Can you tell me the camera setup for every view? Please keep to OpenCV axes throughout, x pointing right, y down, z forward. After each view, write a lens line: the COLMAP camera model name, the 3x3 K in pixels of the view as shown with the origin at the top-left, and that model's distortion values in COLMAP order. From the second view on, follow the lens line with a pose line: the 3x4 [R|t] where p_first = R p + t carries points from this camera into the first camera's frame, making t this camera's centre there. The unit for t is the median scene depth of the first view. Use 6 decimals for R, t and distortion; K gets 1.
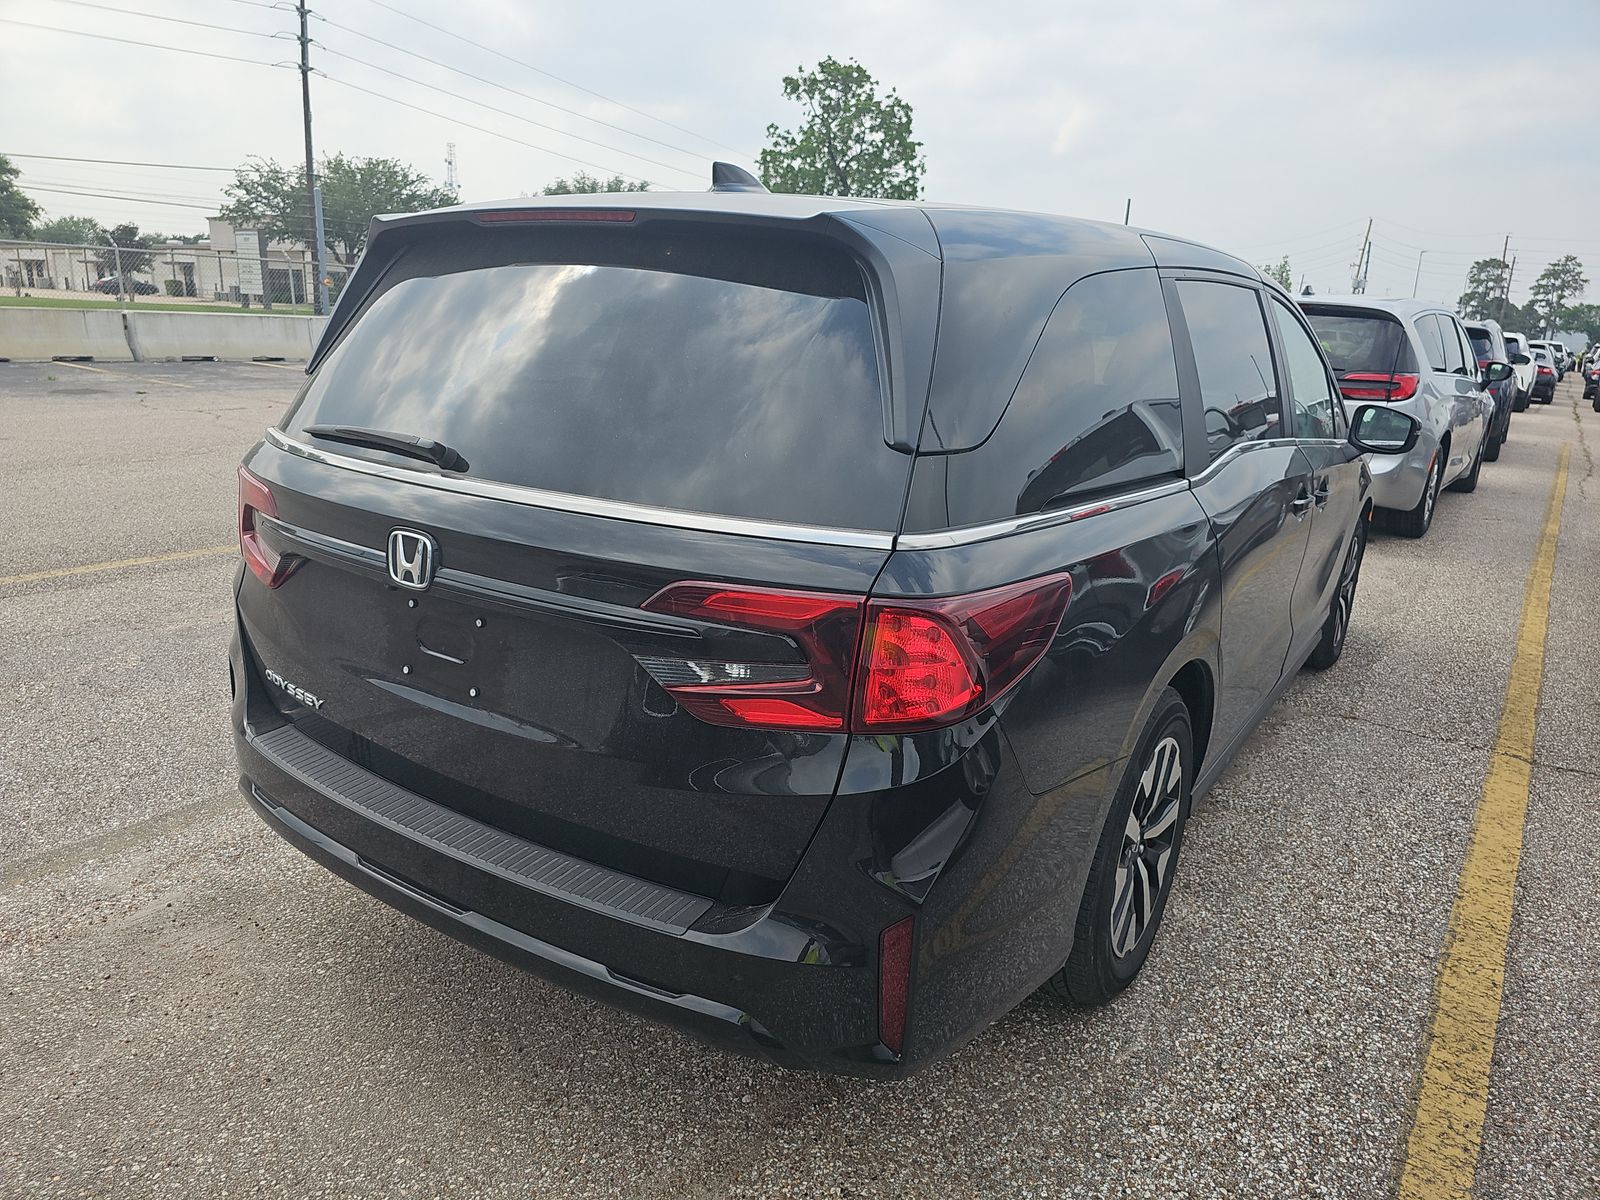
lens RADIAL K [[1072.1, 0, 808.0], [0, 1072.1, 599.7], [0, 0, 1]] dist [0.039529, -0.032129]
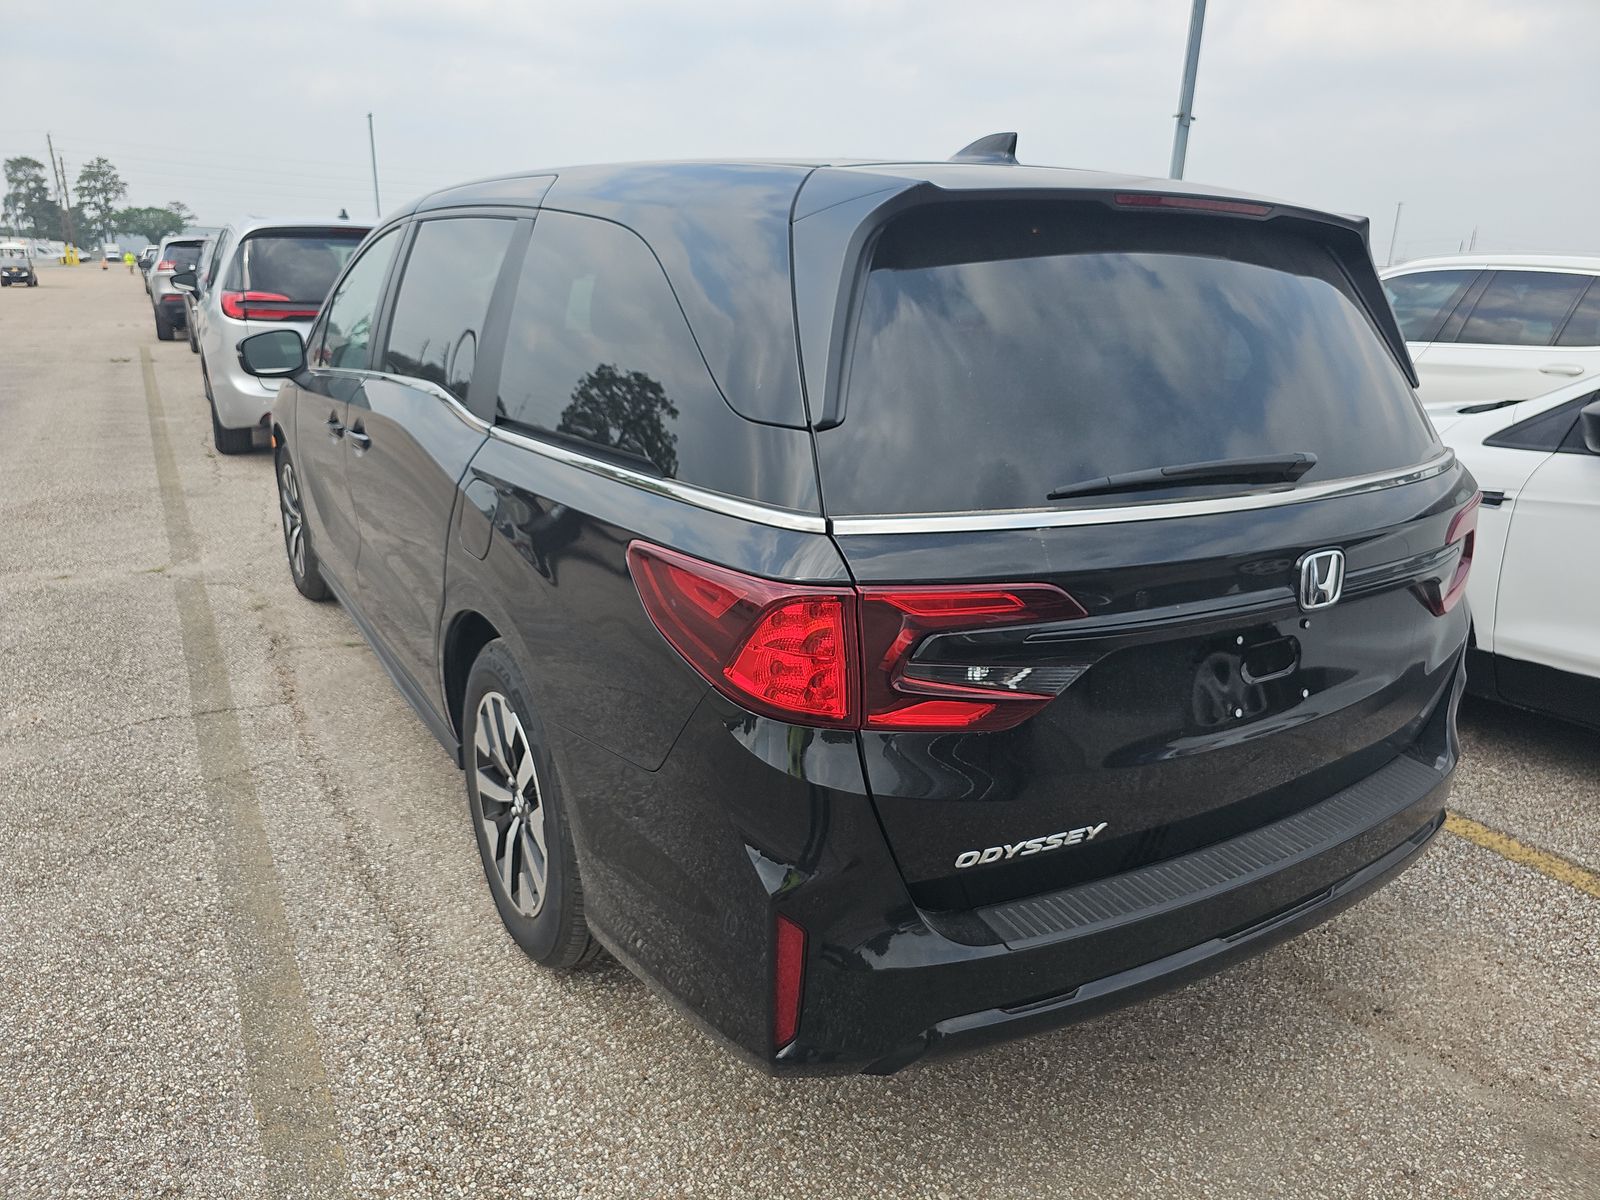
lens RADIAL K [[1072.1, 0, 794.2], [0, 1072.1, 595.8], [0, 0, 1]] dist [0.039529, -0.032129]
pose [[0.427134, -0.299022, 0.853313, -0.113450], [0.231147, 0.948486, 0.216670, -0.028611], [-0.874144, 0.104694, 0.474248, 0.086843]]
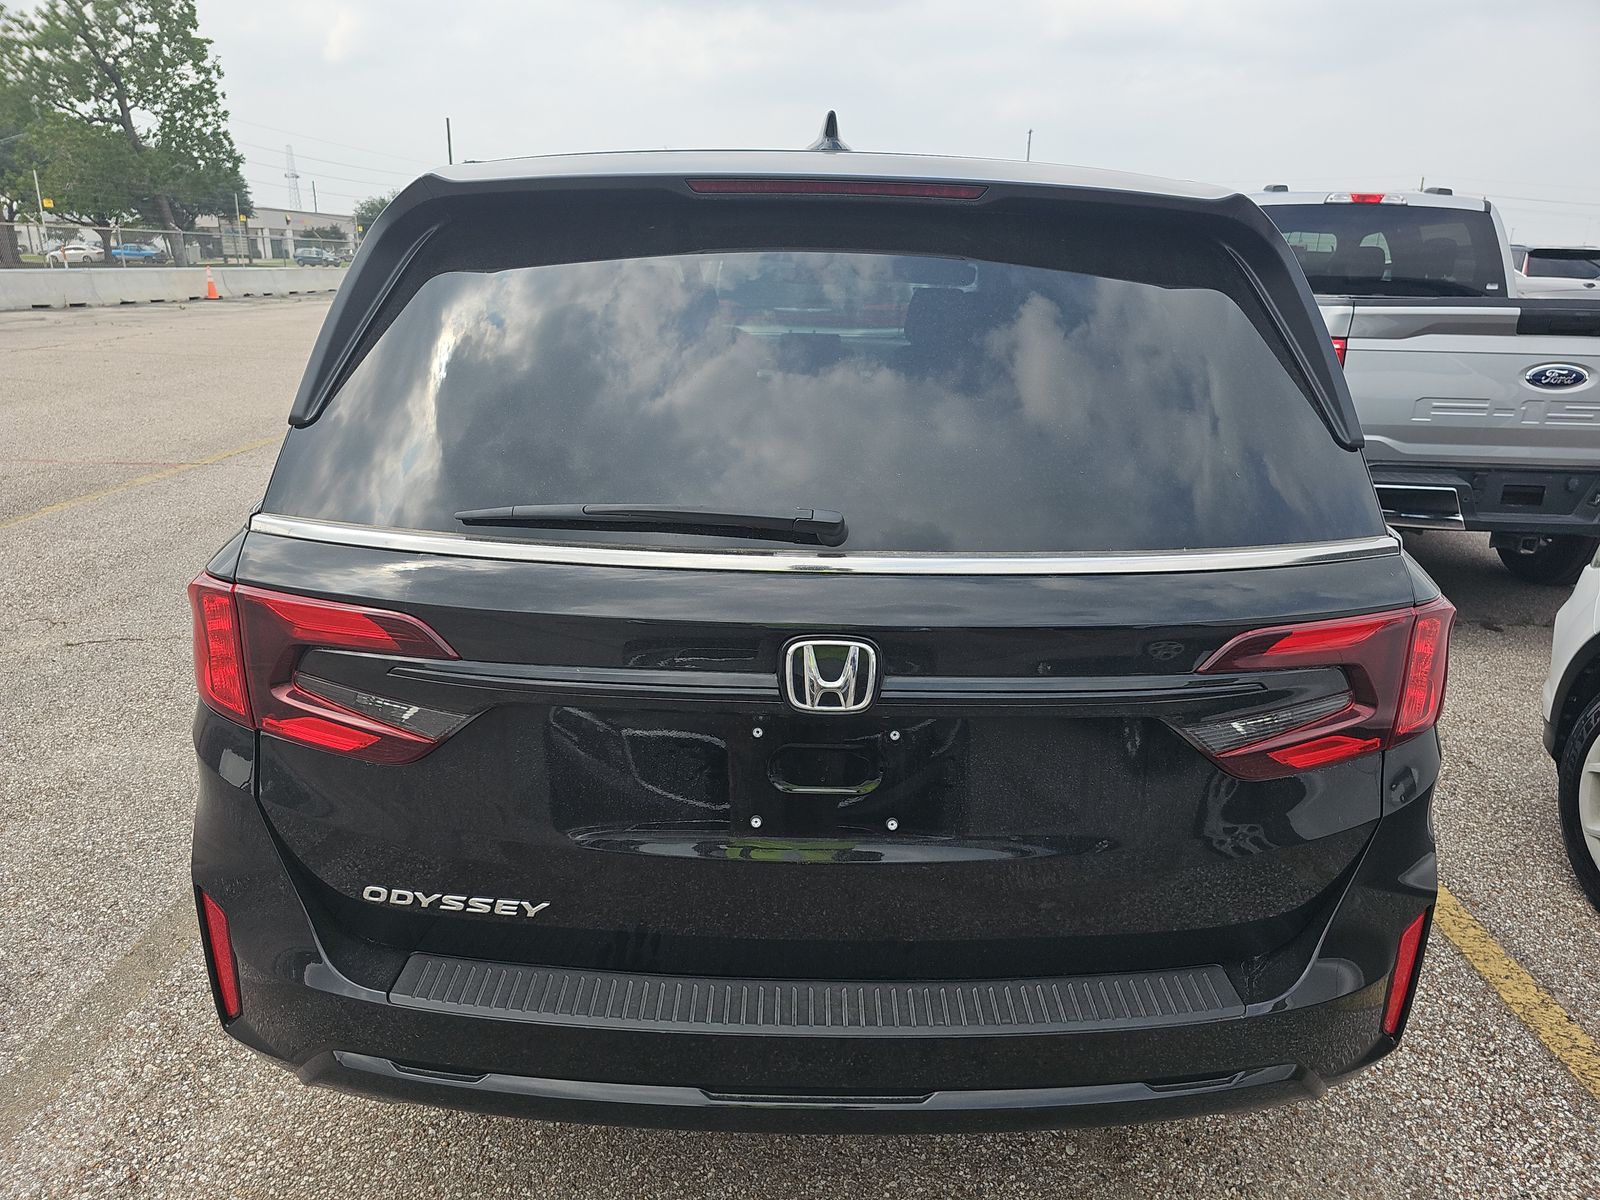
lens RADIAL K [[1072.1, 0, 805.7], [0, 1072.1, 603.6], [0, 0, 1]] dist [0.039529, -0.032129]
pose [[0.830715, -0.194999, 0.521429, -0.038532], [0.159518, 0.980748, 0.112635, -0.008689], [-0.533355, -0.010390, 0.845828, 0.020286]]
